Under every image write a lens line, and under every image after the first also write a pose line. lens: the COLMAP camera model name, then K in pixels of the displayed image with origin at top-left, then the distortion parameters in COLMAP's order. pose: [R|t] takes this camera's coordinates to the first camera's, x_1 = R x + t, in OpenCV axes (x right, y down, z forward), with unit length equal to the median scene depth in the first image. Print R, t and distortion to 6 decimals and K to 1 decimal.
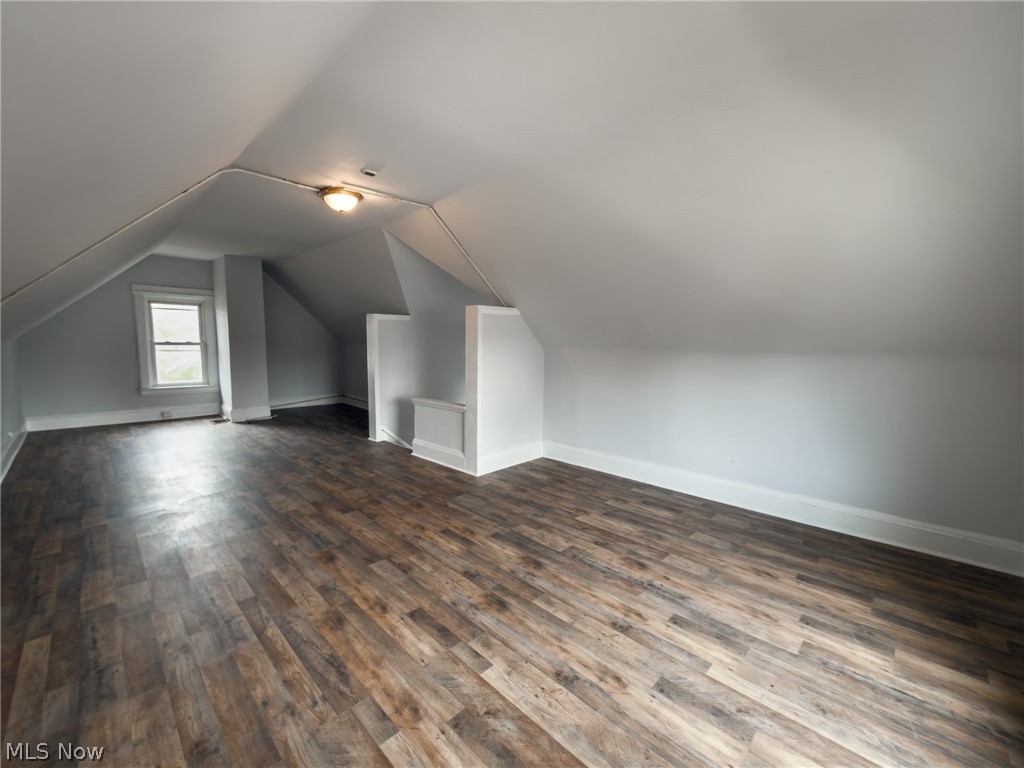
lens RADIAL K [[408.4, 0, 513.5], [0, 408.4, 378.9], [0, 0, 1]] dist [-0.000446, -0.000290]
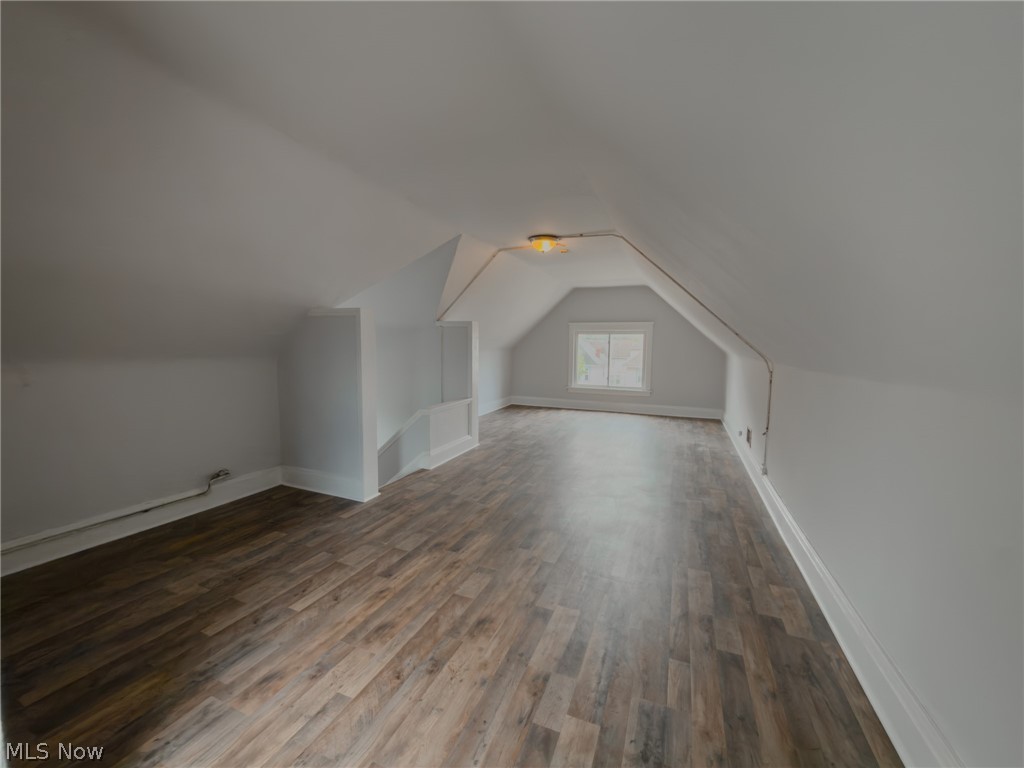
lens RADIAL K [[408.4, 0, 512.9], [0, 408.4, 383.1], [0, 0, 1]] dist [-0.000446, -0.000290]
pose [[-0.368184, -0.097303, 0.924647, -1.341456], [0.072025, 0.988535, 0.132706, -0.136657], [-0.926959, 0.115458, -0.356954, 1.322428]]
